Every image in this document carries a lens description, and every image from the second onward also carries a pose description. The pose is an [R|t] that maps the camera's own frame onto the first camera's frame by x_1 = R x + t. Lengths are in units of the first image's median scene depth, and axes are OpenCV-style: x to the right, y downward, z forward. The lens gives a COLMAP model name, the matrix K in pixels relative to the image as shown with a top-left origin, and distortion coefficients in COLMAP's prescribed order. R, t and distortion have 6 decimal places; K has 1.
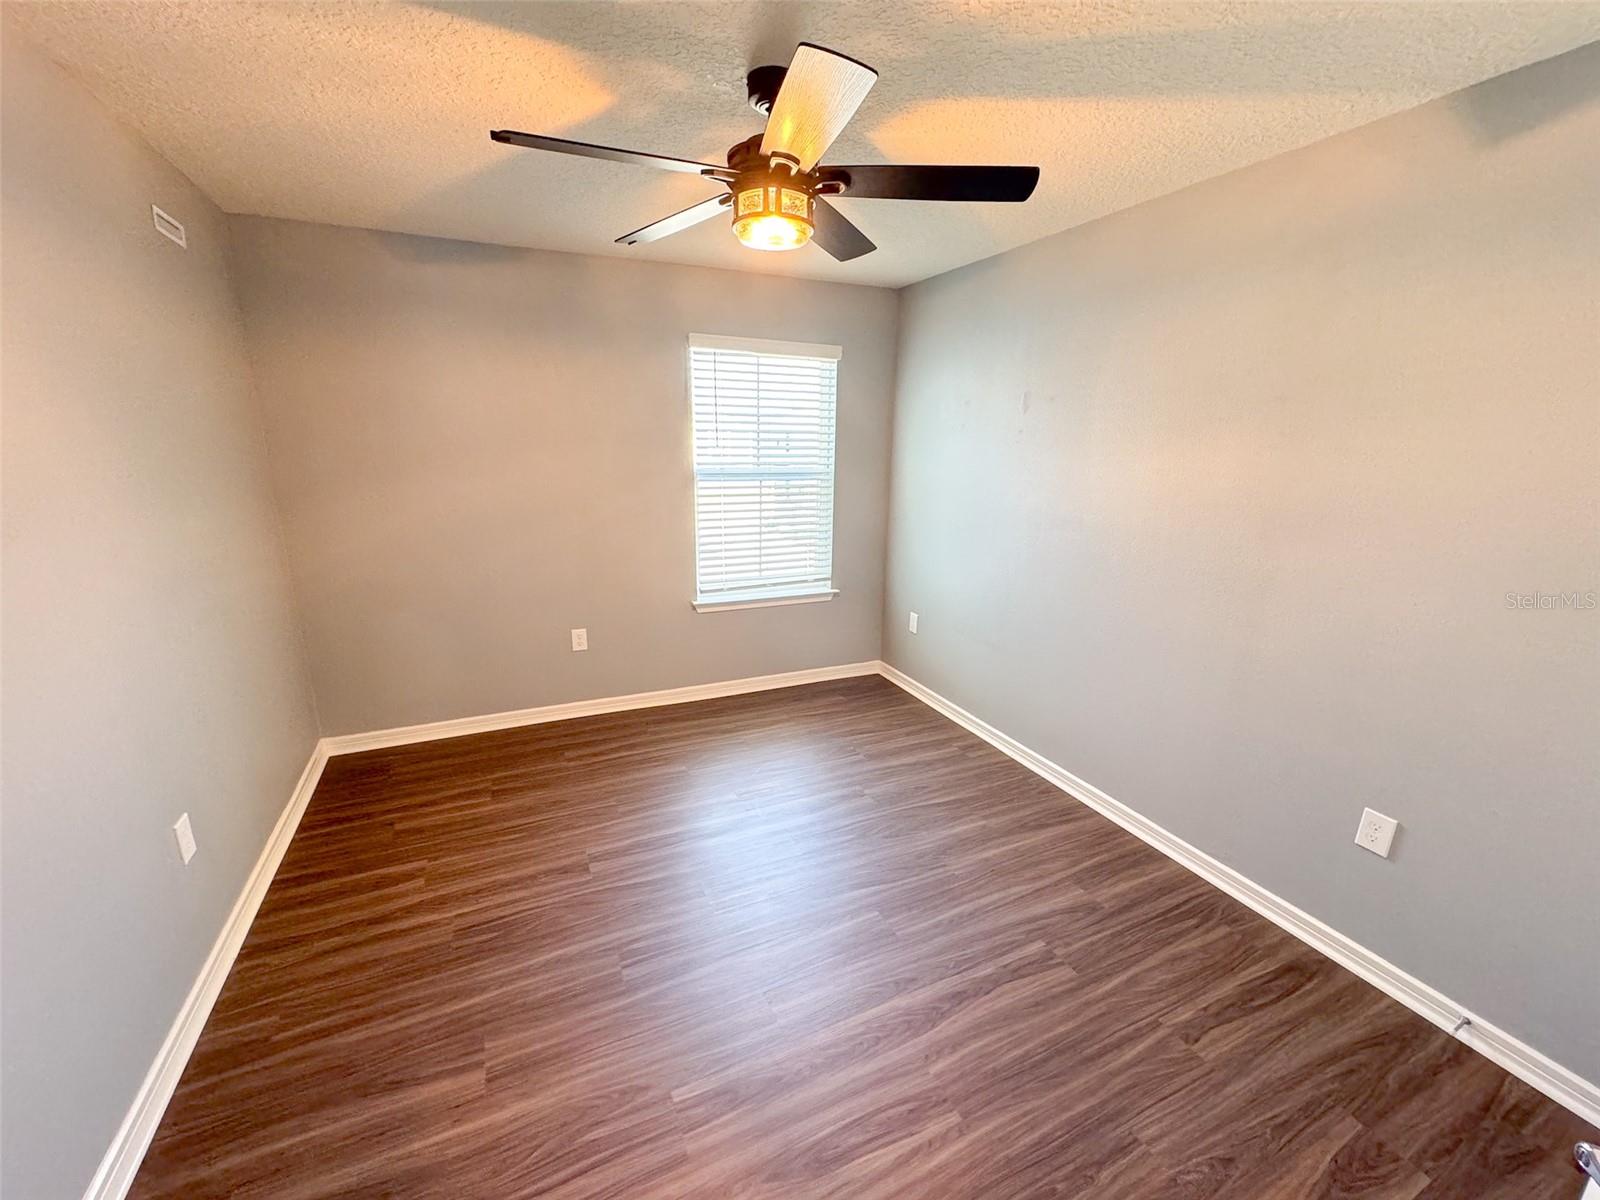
lens RADIAL K [[639.3, 0, 798.5], [0, 639.3, 599.0], [0, 0, 1]] dist [-0.003048, 0.000126]
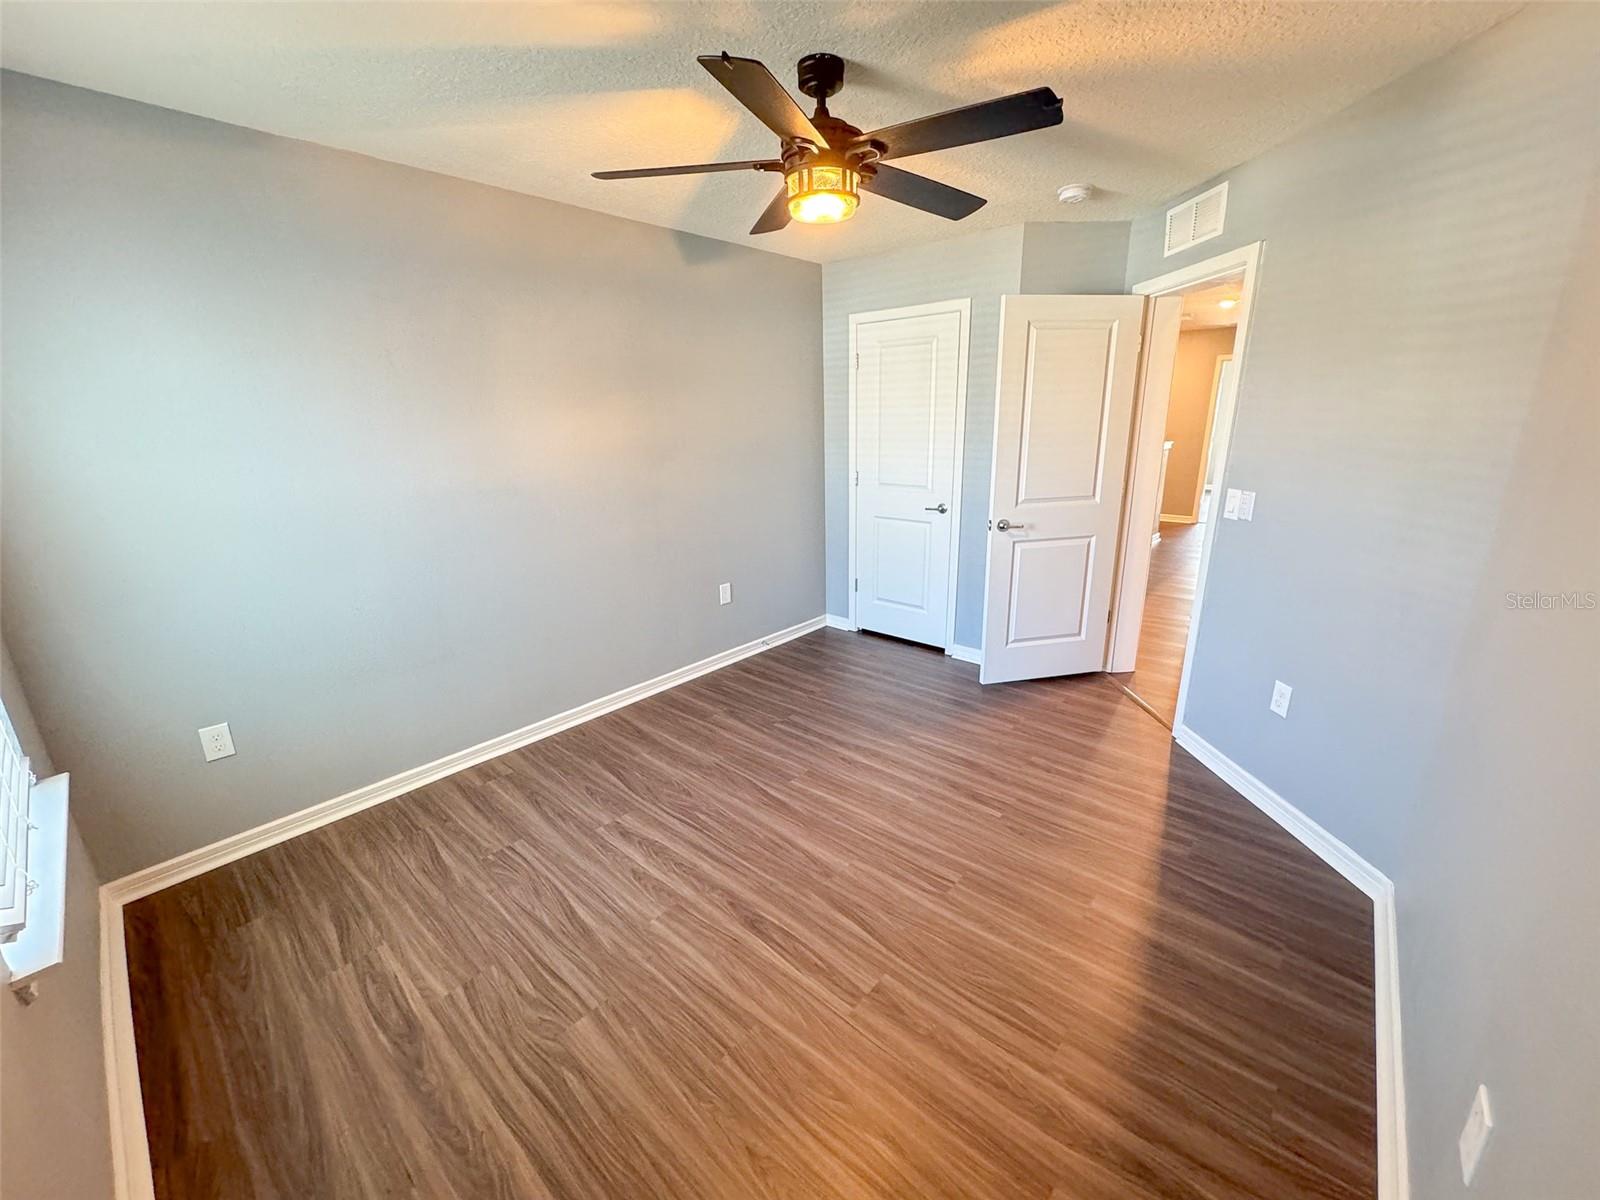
lens RADIAL K [[639.3, 0, 798.5], [0, 639.3, 599.0], [0, 0, 1]] dist [-0.003048, 0.000126]
pose [[-0.407475, -0.245157, 0.879694, -0.927351], [0.242672, 0.899591, 0.363107, -0.291402], [-0.880383, 0.361434, -0.307068, 1.283469]]
